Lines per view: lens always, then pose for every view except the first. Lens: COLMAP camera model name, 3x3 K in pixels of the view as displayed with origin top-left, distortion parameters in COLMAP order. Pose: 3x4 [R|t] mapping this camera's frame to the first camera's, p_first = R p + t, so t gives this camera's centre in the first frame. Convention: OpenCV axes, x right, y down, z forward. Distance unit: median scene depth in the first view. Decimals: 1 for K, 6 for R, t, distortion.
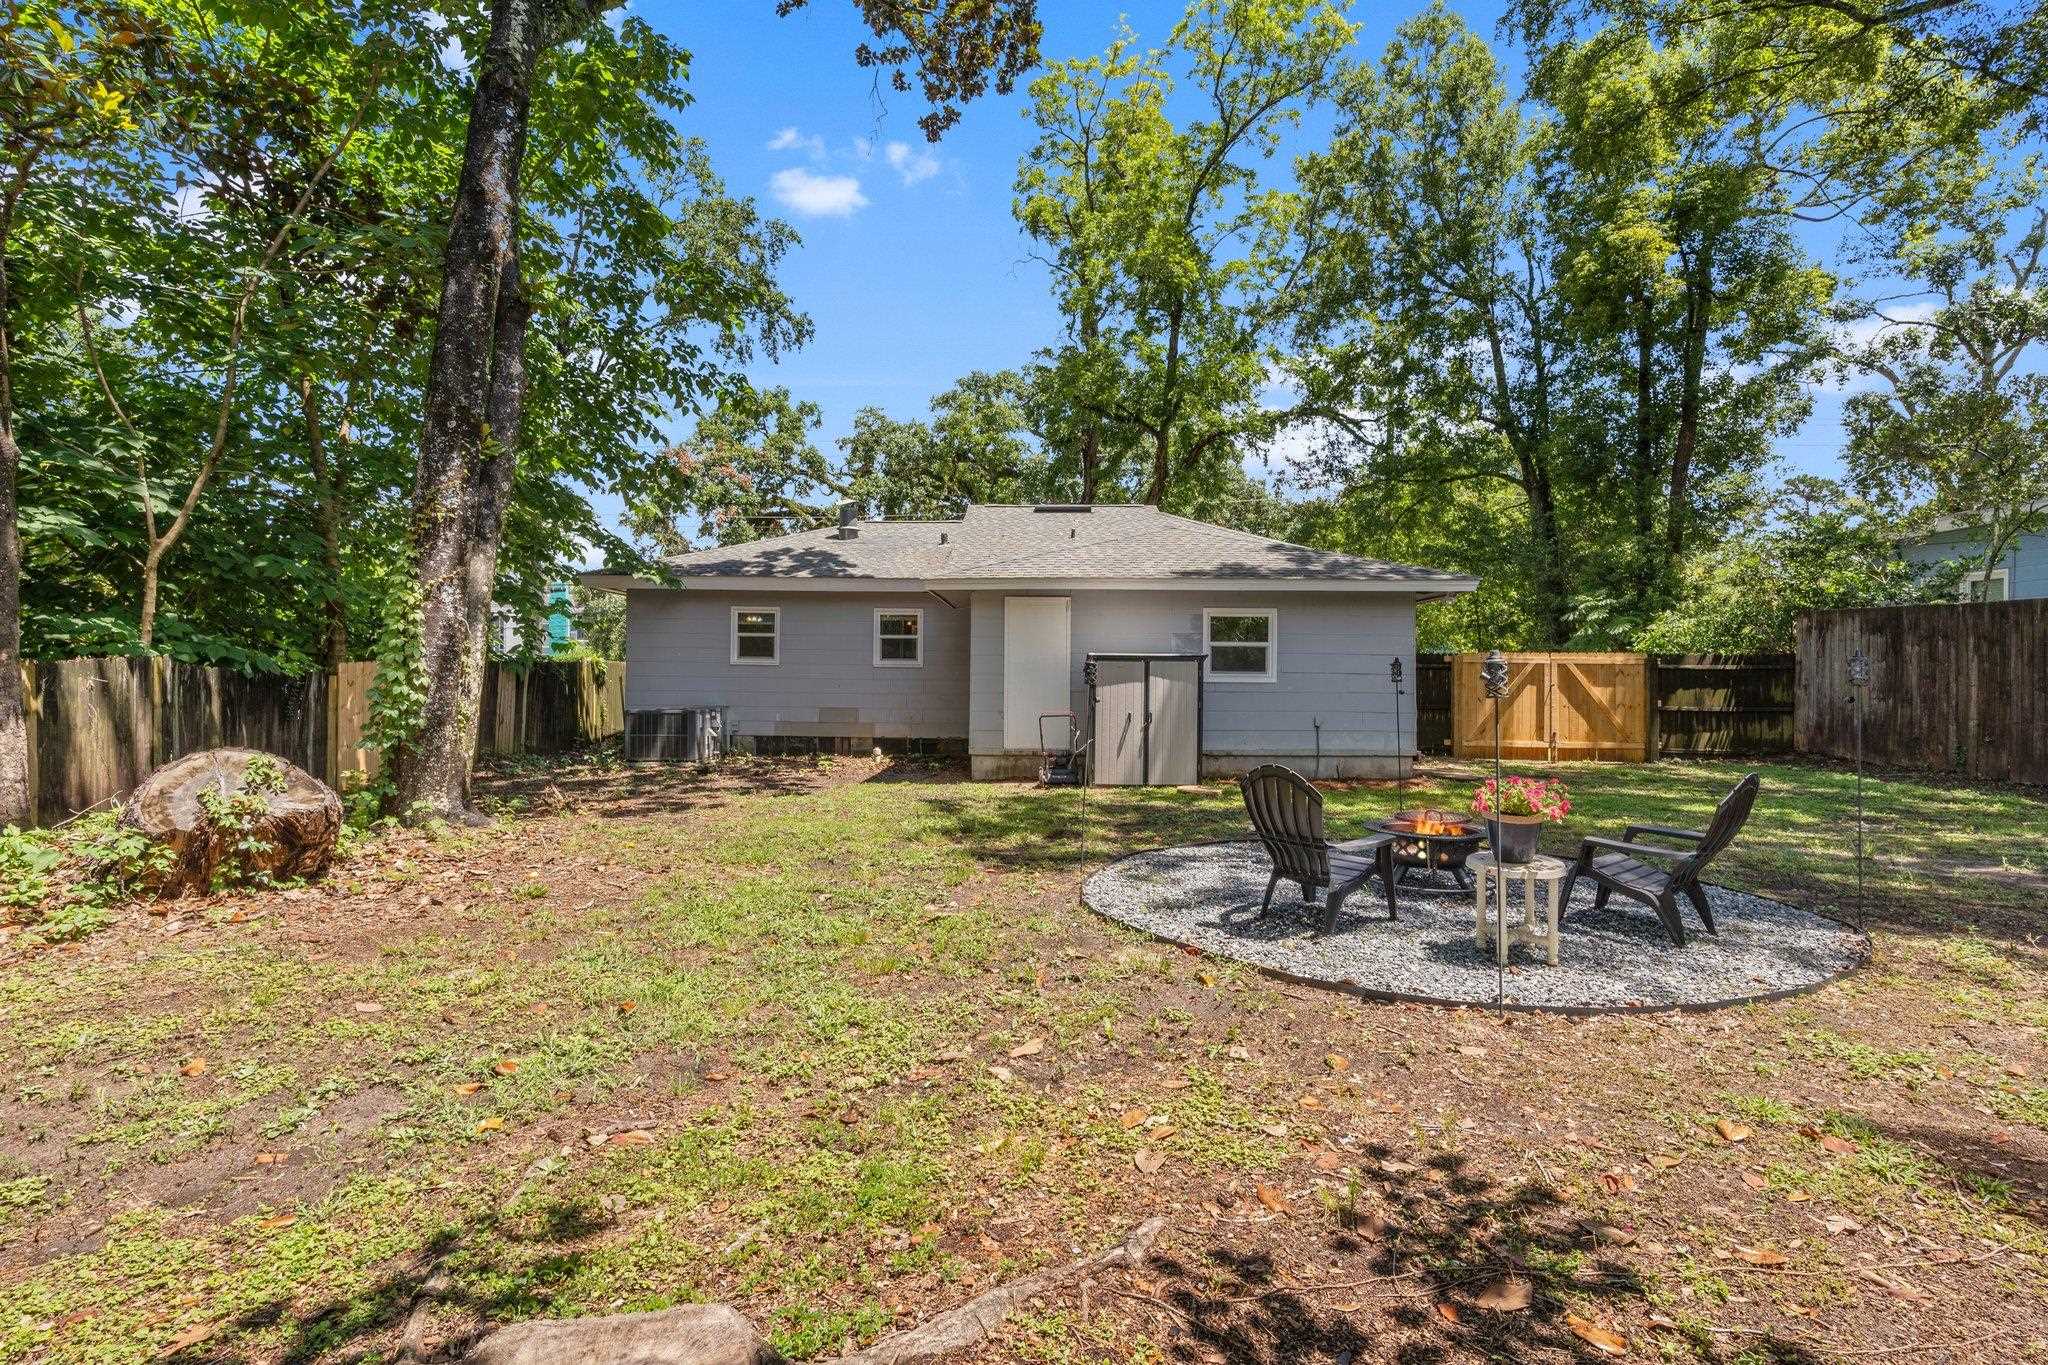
lens RADIAL K [[989.5, 0, 1024.0], [0, 989.5, 682.5], [0, 0, 1]] dist [-0.026284, -0.000039]
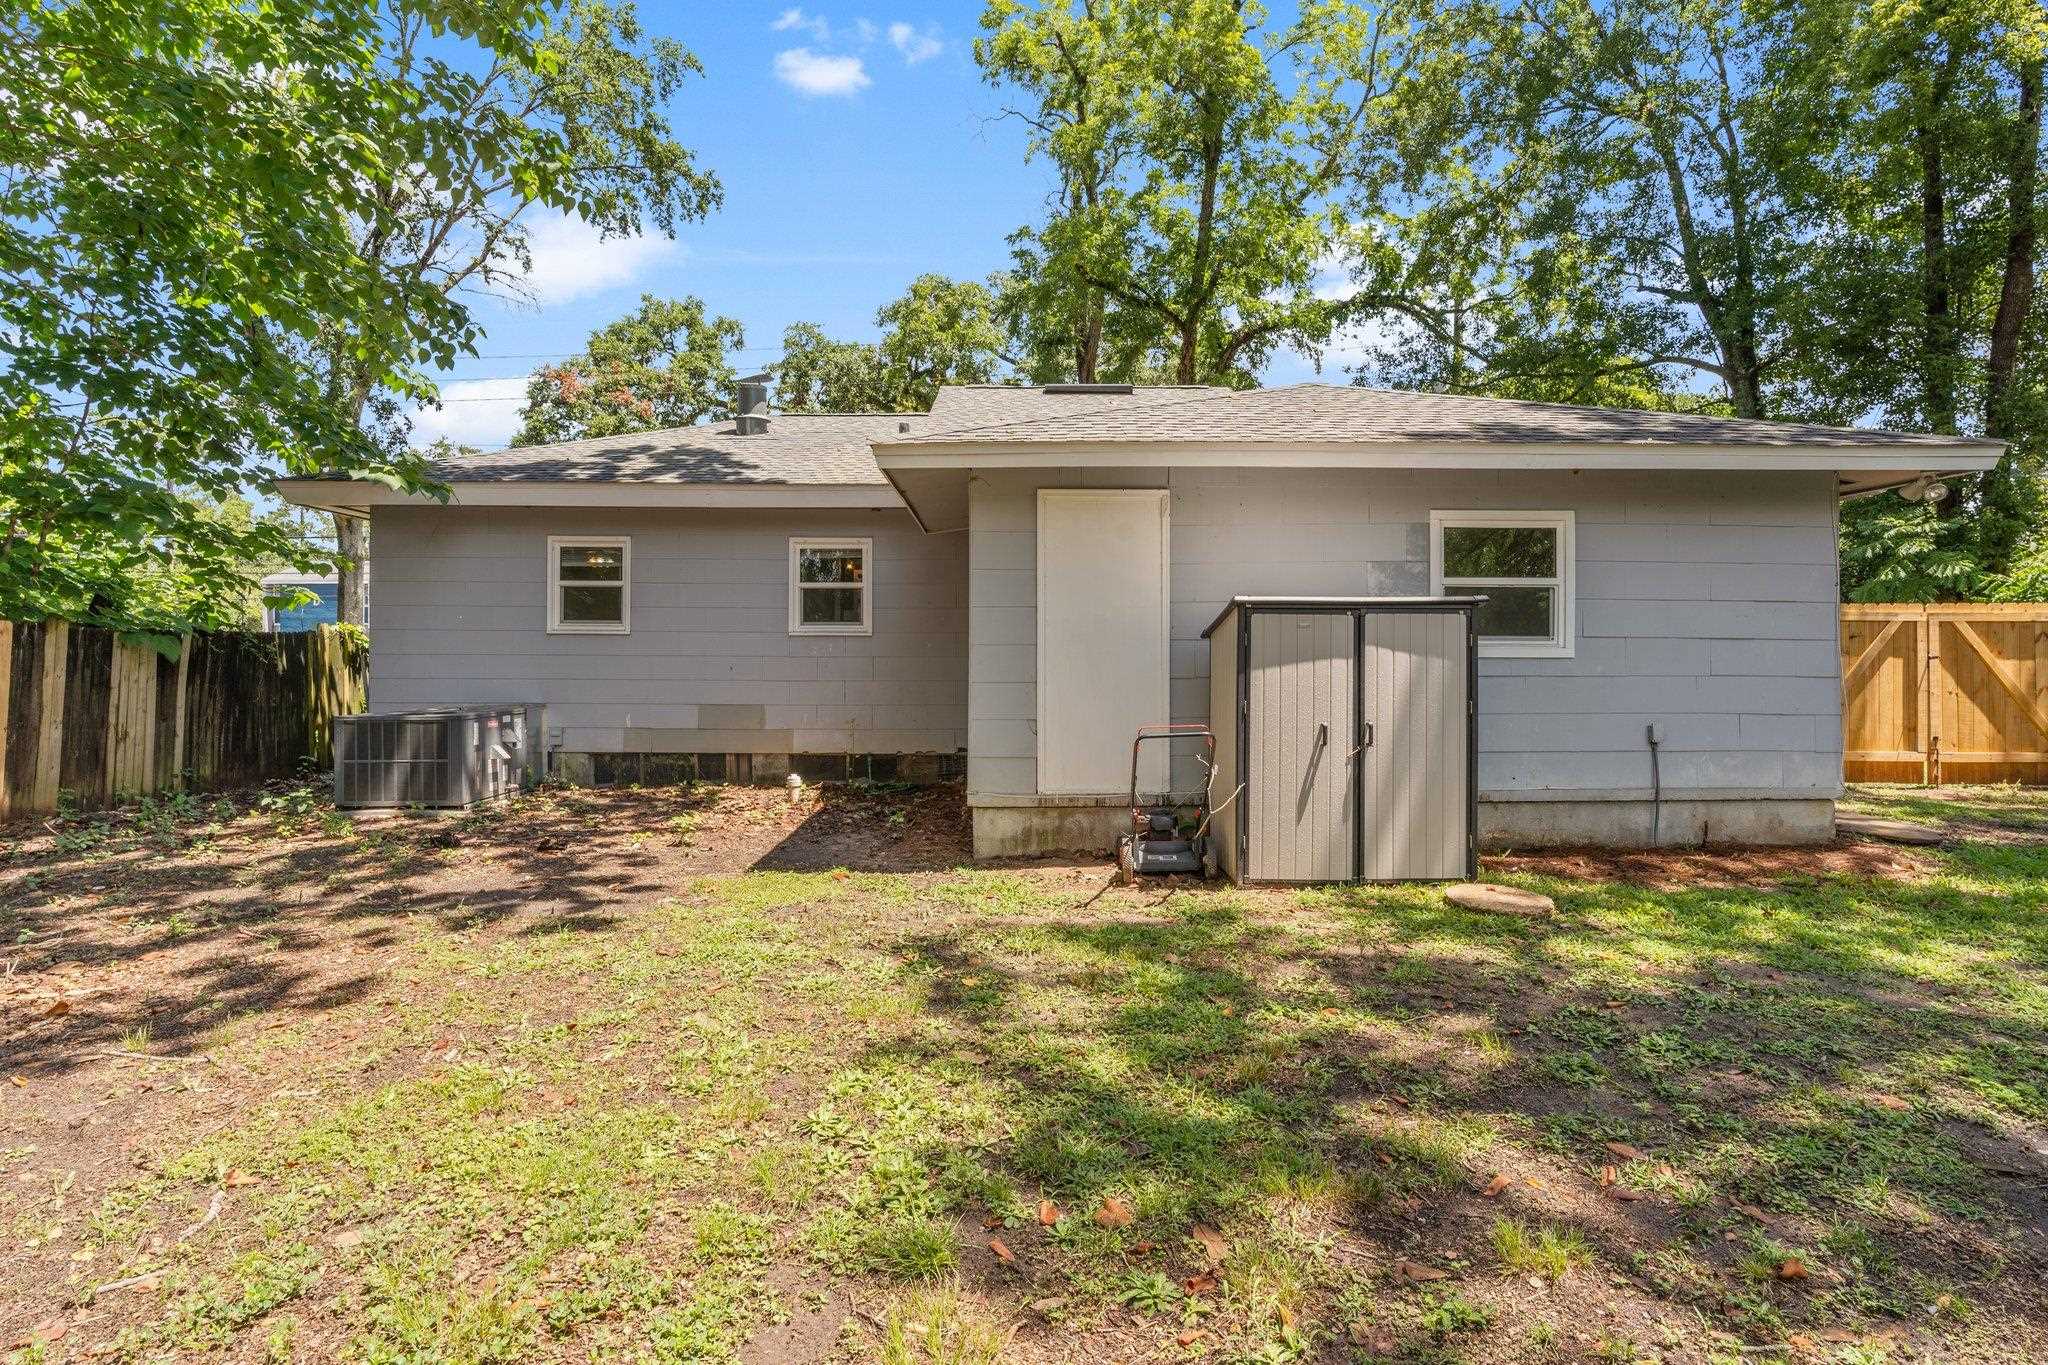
lens RADIAL K [[1070.4, 0, 1023.8], [0, 1070.4, 649.3], [0, 0, 1]] dist [0.000078, -0.000190]
pose [[0.999147, -0.008190, 0.040482, -0.035988], [0.008502, 0.999935, -0.007549, -0.001454], [-0.040417, 0.007886, 0.999152, 0.342115]]
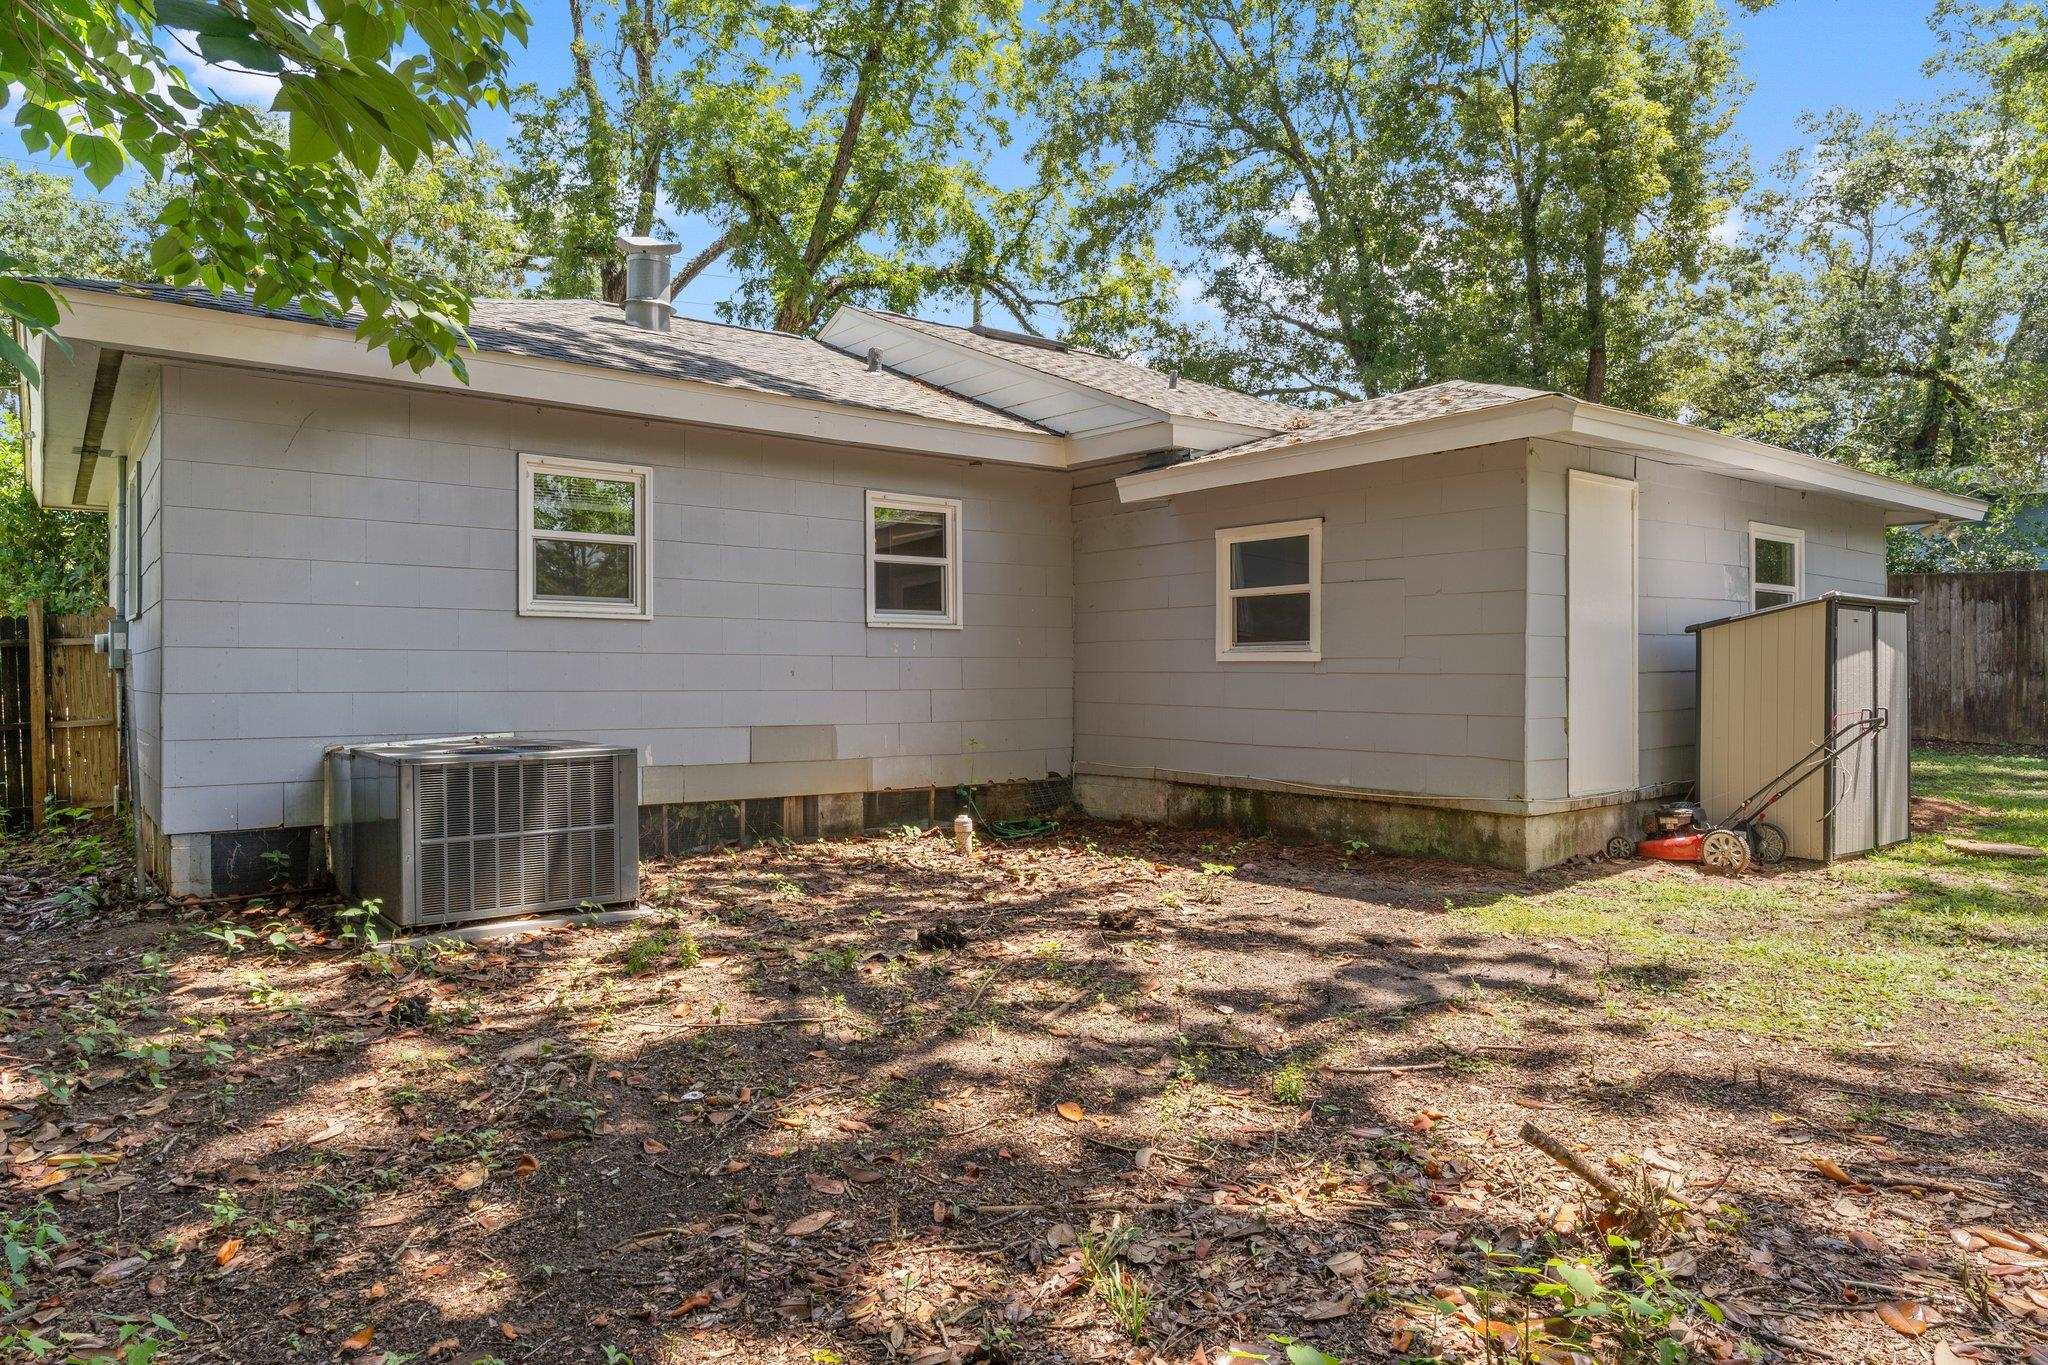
lens RADIAL K [[1253.8, 0, 1024.0], [0, 1253.8, 682.5], [0, 0, 1]] dist [-0.000704, 0.000320]
pose [[0.782446, -0.016370, 0.622503, -0.439348], [0.011239, 0.999863, 0.012166, 0.002249], [-0.622616, -0.002523, 0.782523, 0.527652]]
